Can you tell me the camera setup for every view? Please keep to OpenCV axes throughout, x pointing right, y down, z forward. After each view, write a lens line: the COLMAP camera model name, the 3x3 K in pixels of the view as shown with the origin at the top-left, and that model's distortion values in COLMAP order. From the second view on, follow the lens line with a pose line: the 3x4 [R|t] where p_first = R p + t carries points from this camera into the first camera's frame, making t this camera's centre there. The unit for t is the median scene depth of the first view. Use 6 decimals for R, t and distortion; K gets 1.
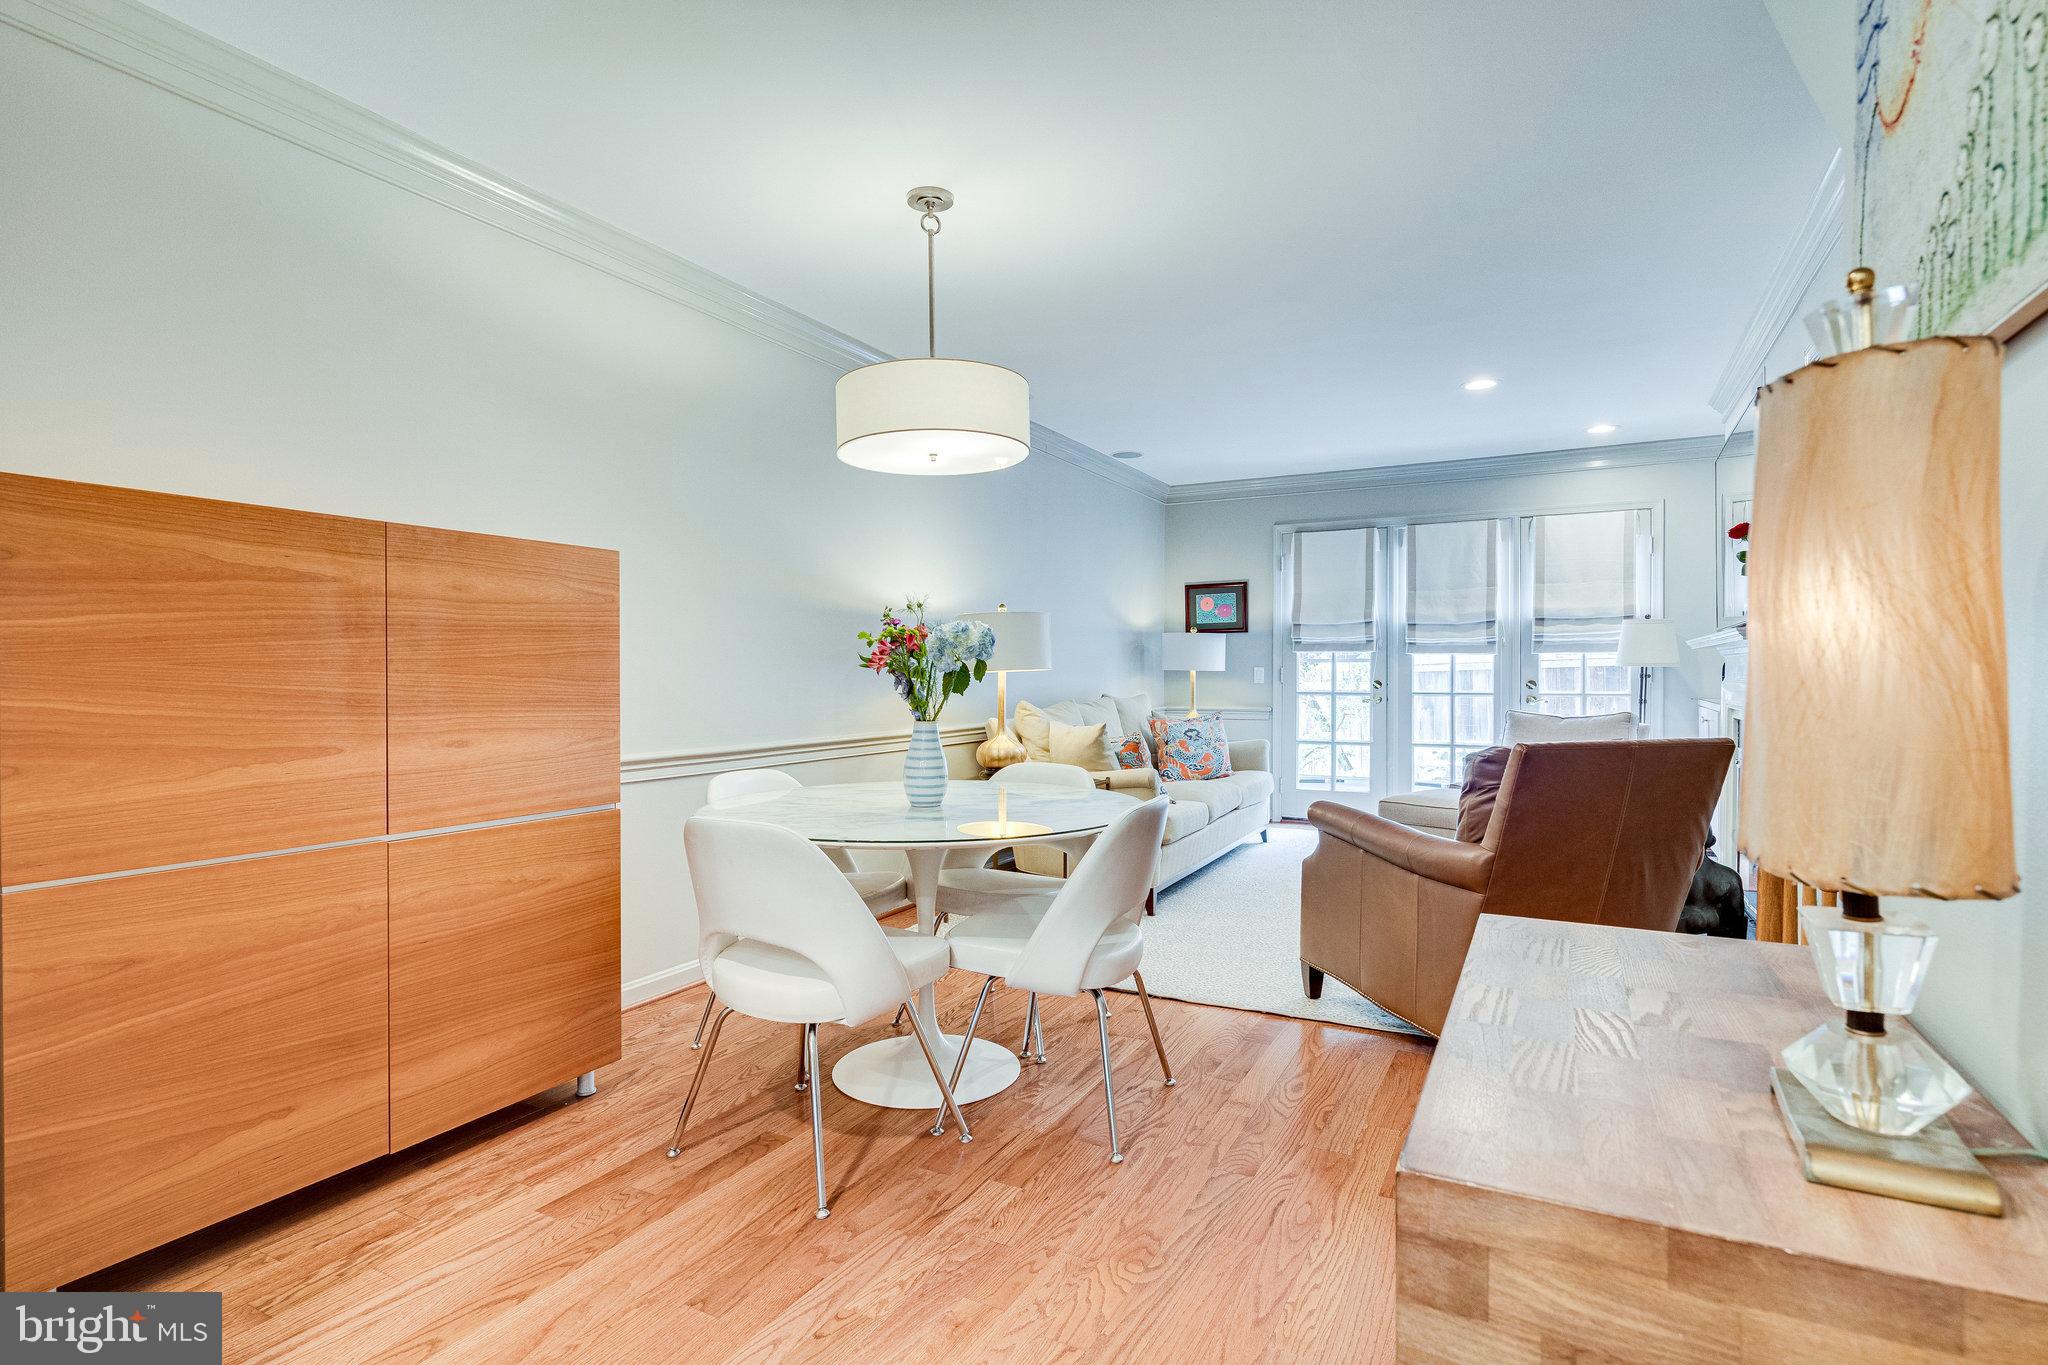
lens RADIAL K [[1032.6, 0, 1024.0], [0, 1032.6, 682.5], [0, 0, 1]] dist [0.003554, 0.000013]
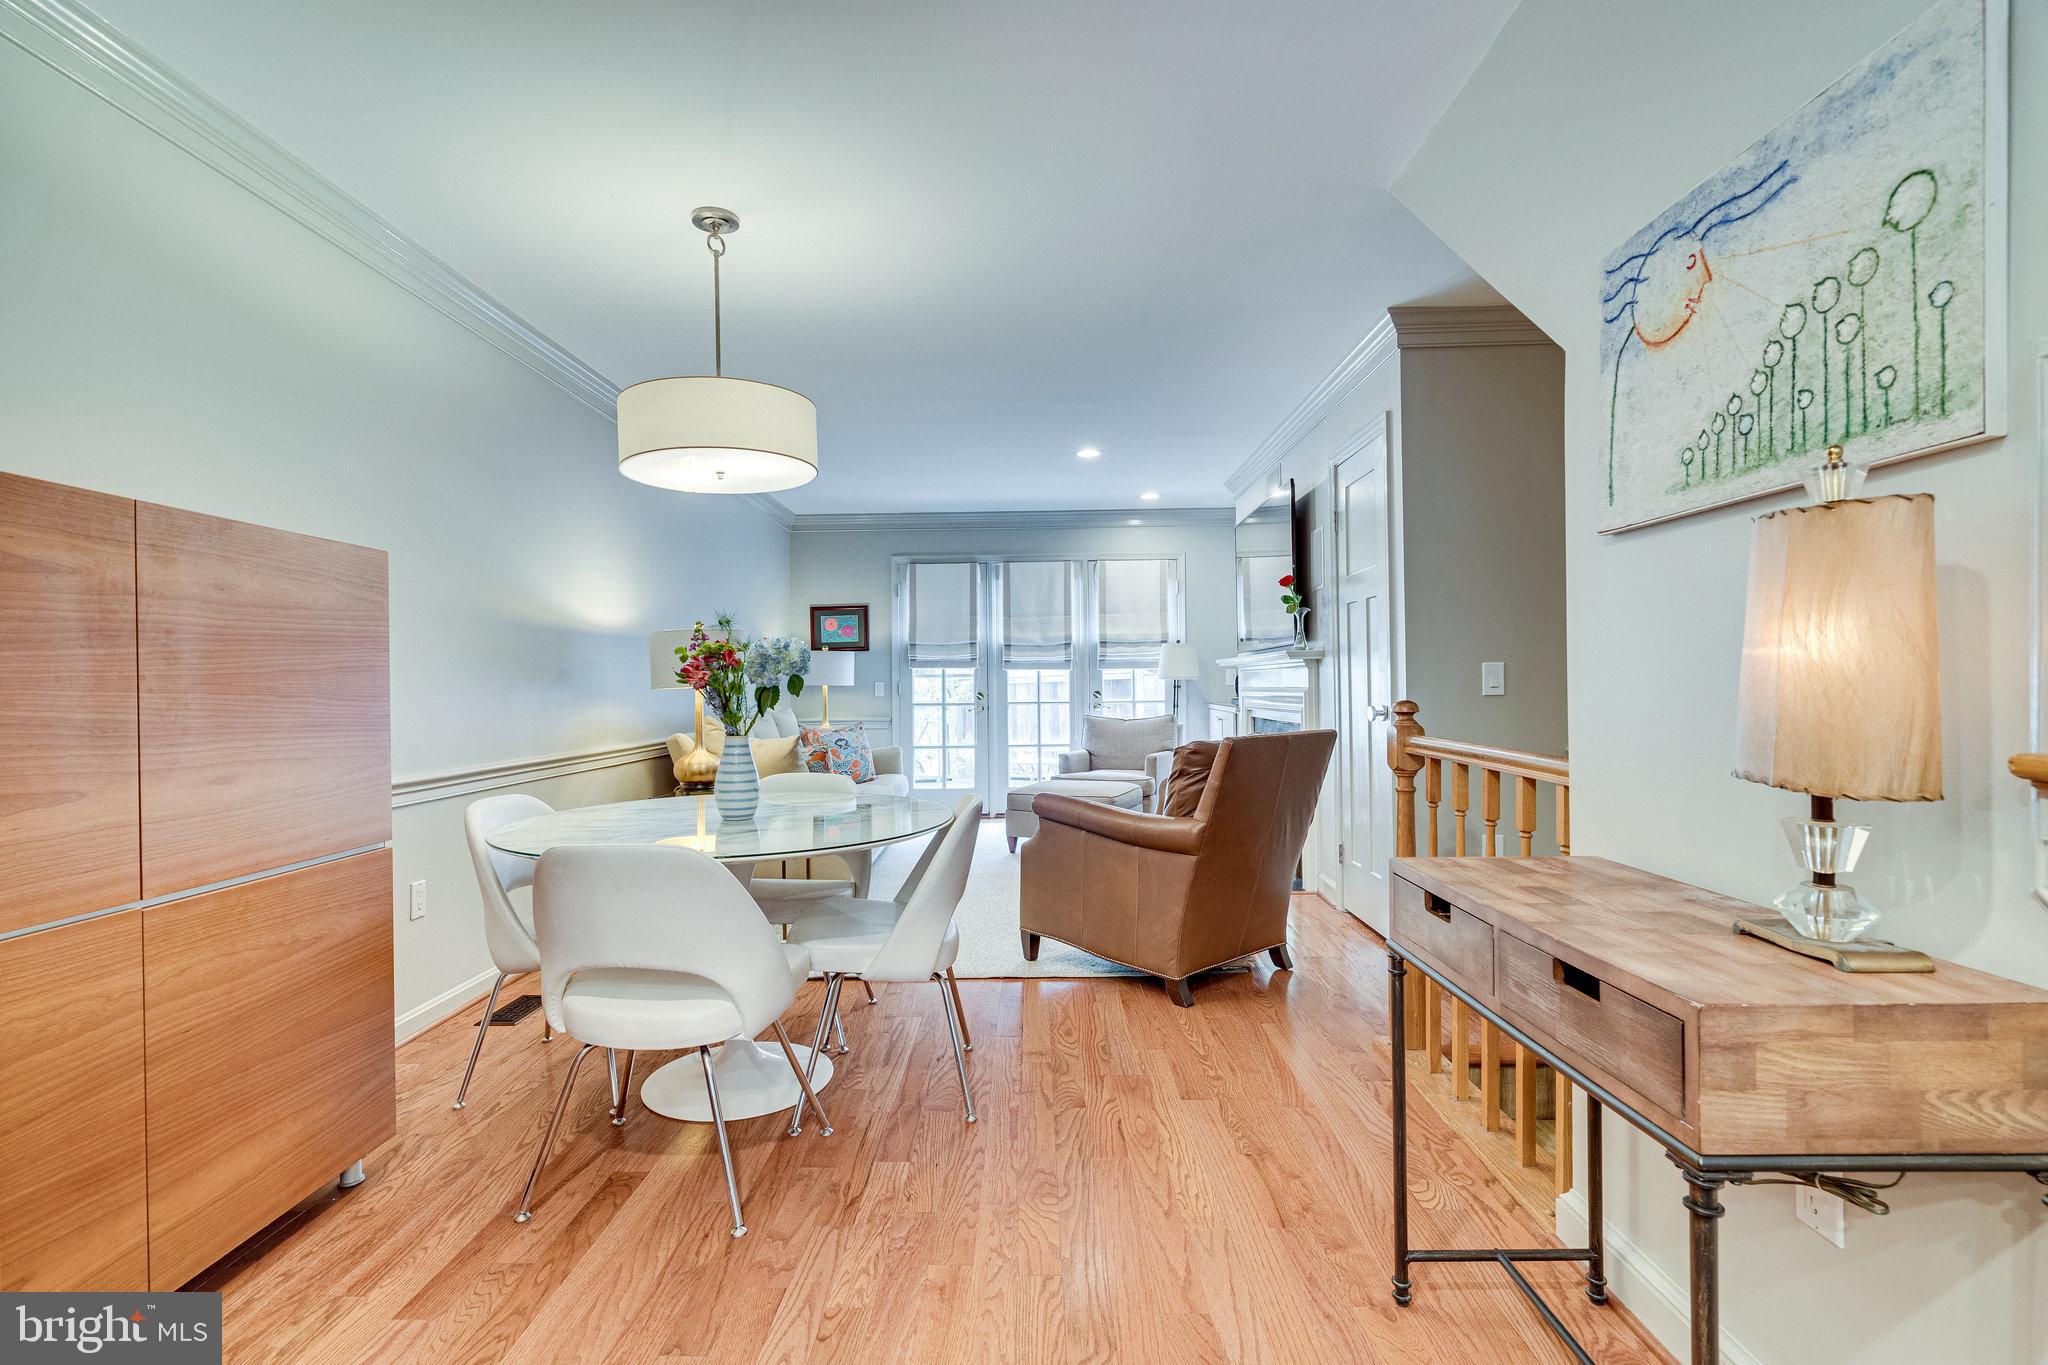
lens RADIAL K [[941.9, 0, 1019.1], [0, 941.9, 693.6], [0, 0, 1]] dist [-0.000627, 0.000627]
pose [[0.892022, -0.011839, 0.451836, -0.121328], [0.013317, 0.999911, -0.000090, -0.000013], [-0.451795, 0.006097, 0.892101, 0.022876]]
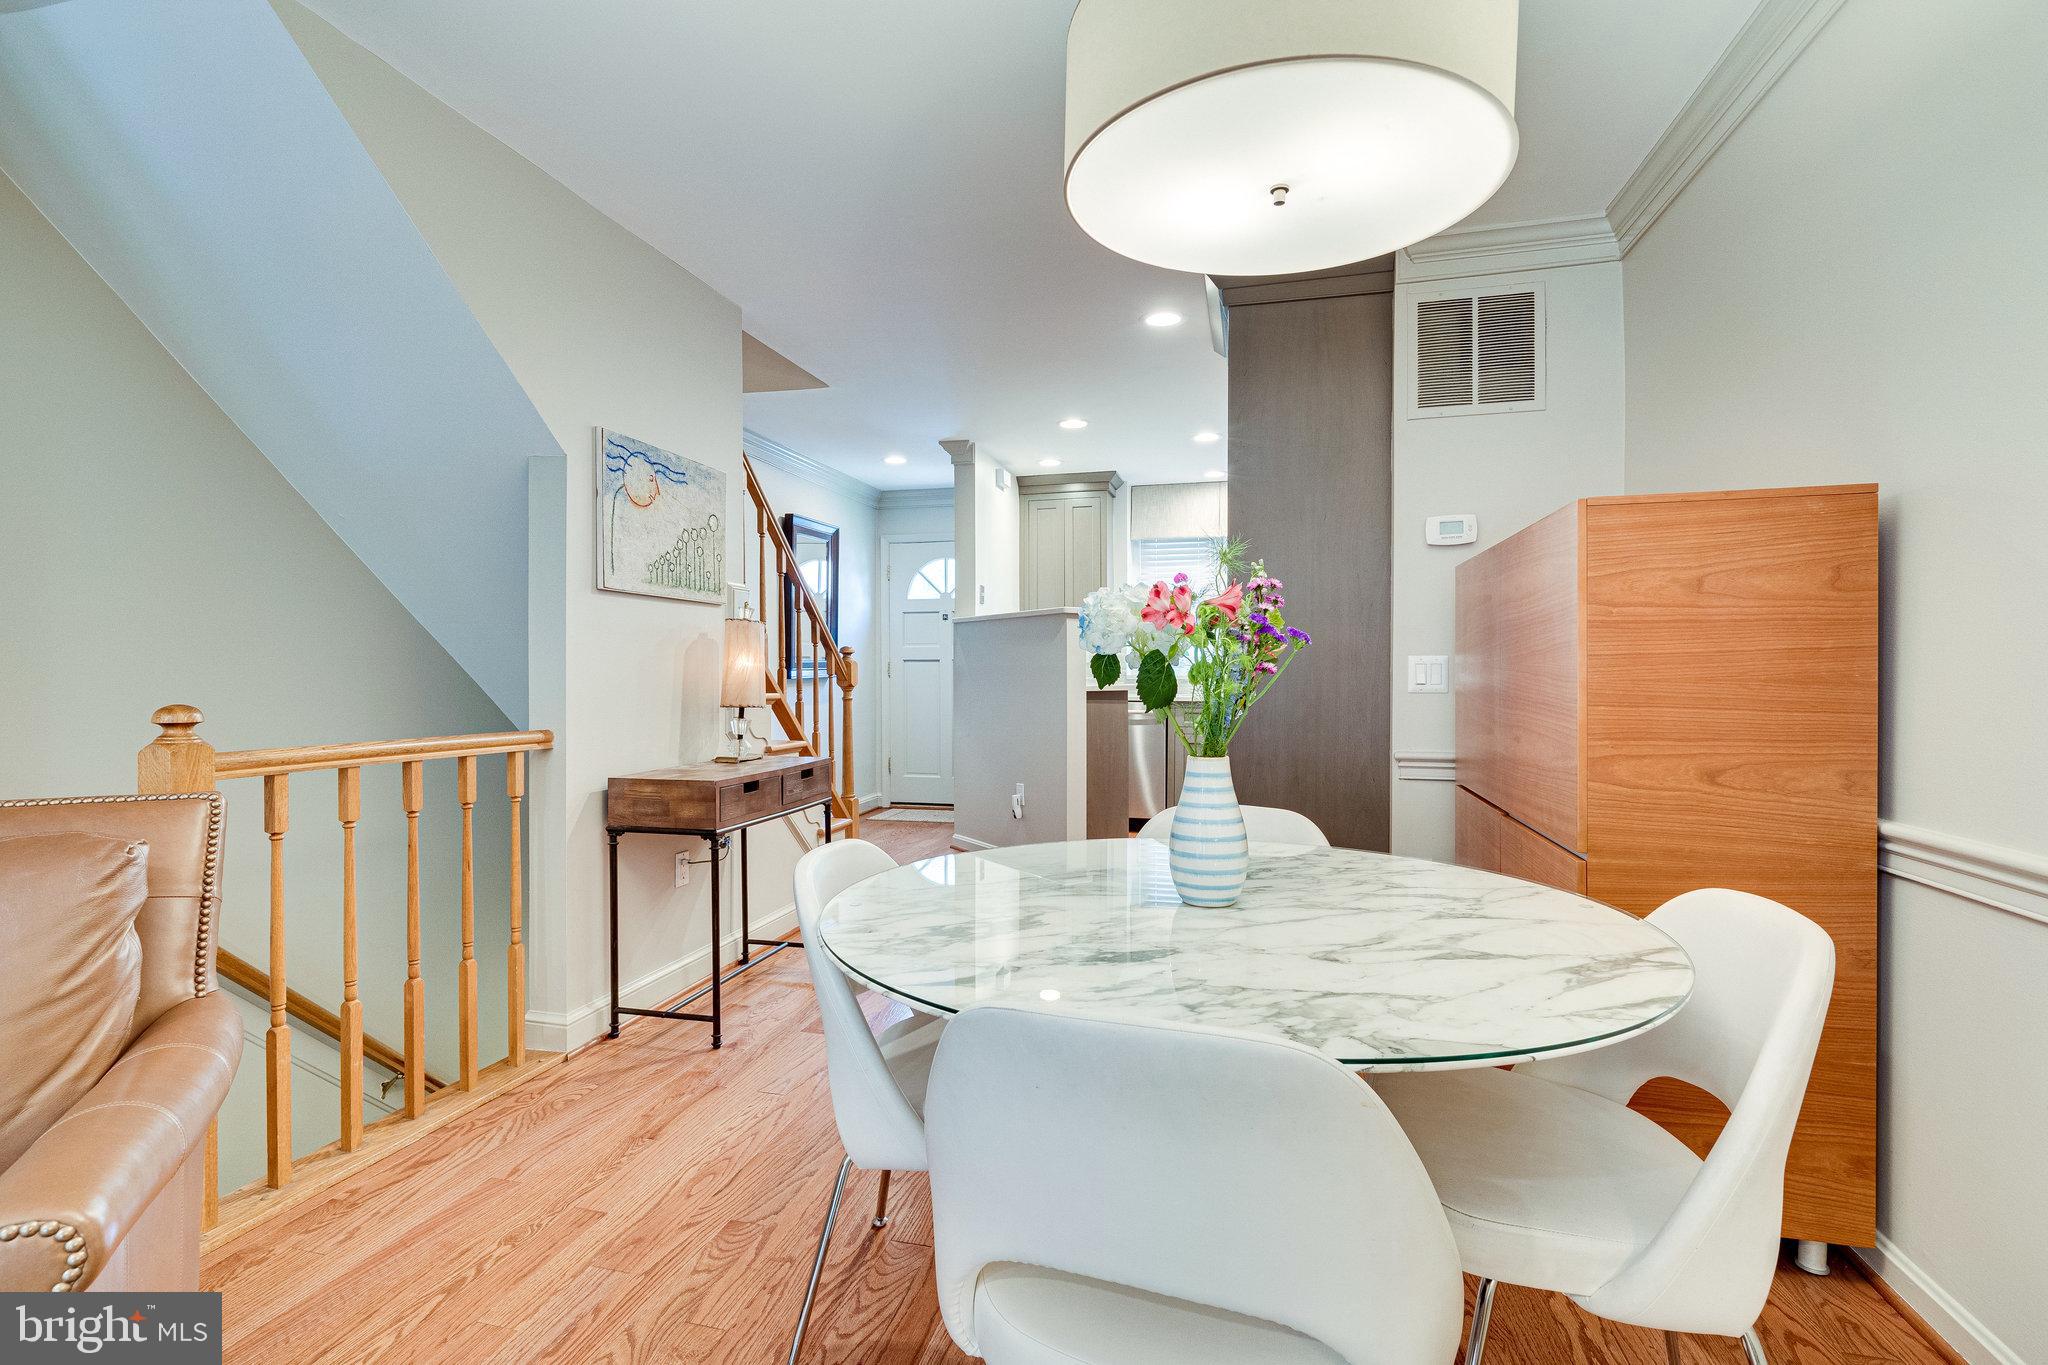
lens RADIAL K [[958.7, 0, 1024.0], [0, 958.7, 682.5], [0, 0, 1]] dist [0.000647, 0.000523]
pose [[-0.971700, 0.004888, -0.236167, 0.058732], [-0.000088, 0.999778, 0.021051, -0.007231], [0.236217, 0.020476, -0.971485, 0.682433]]
